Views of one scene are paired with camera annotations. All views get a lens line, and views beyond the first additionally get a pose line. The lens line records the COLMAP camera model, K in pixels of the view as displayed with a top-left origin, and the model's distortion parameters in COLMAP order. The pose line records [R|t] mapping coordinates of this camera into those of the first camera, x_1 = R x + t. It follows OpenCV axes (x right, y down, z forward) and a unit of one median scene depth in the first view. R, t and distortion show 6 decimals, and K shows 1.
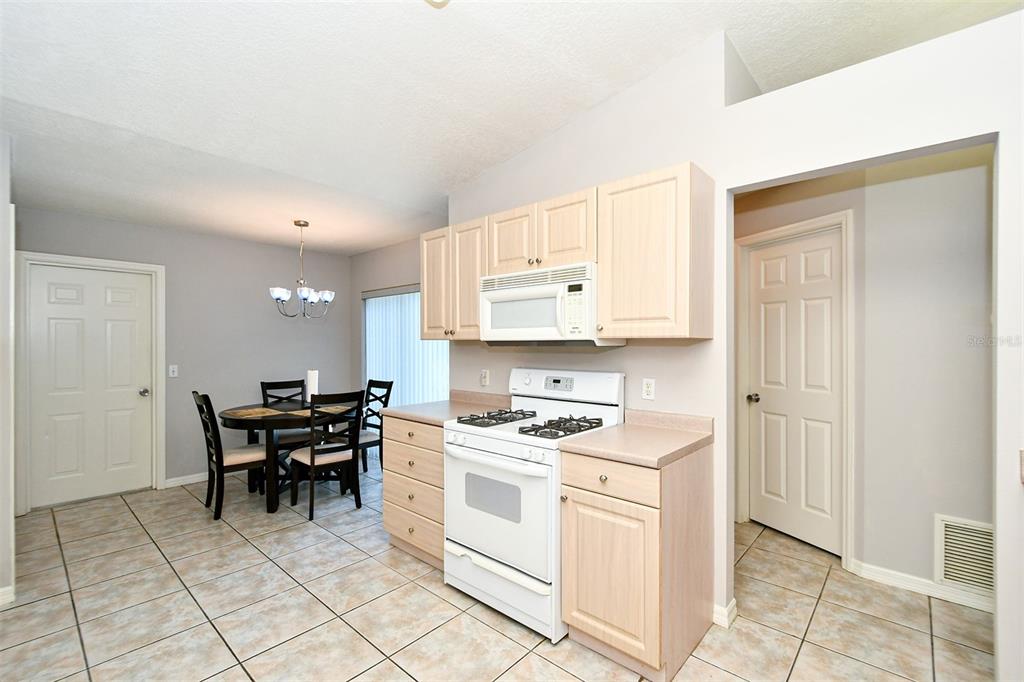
lens RADIAL K [[448.7, 0, 506.5], [0, 448.7, 345.4], [0, 0, 1]] dist [0.000555, -0.001901]
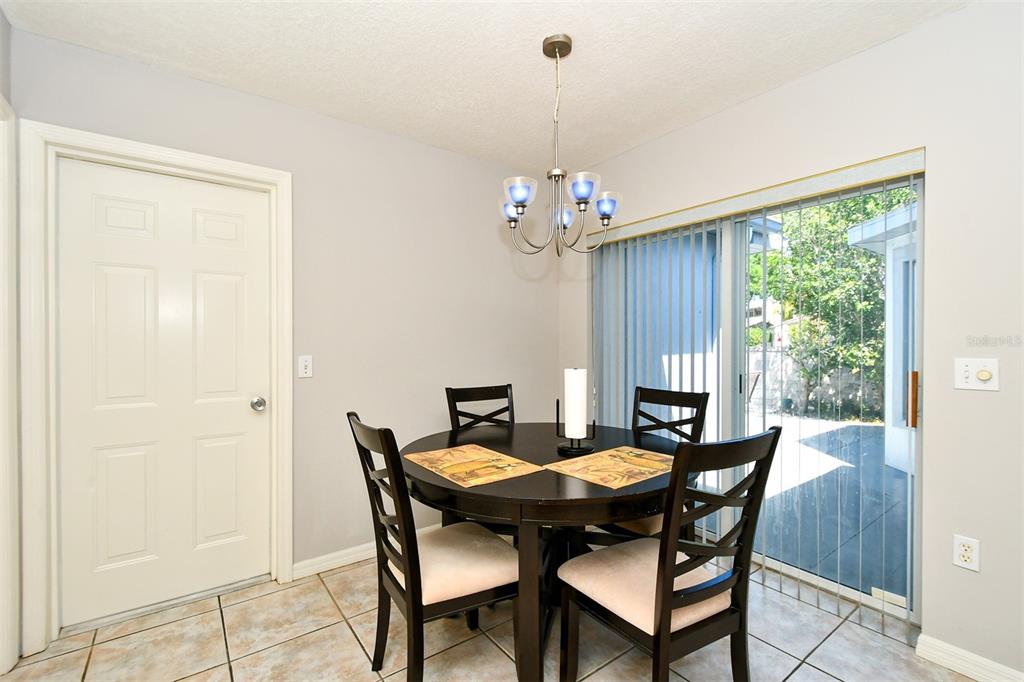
lens RADIAL K [[448.7, 0, 513.5], [0, 448.7, 343.2], [0, 0, 1]] dist [0.000555, -0.001901]
pose [[0.982943, 0.001603, -0.183904, -0.445460], [-0.001345, 0.999998, 0.001527, 0.031043], [0.183906, -0.001254, 0.982943, 0.578347]]
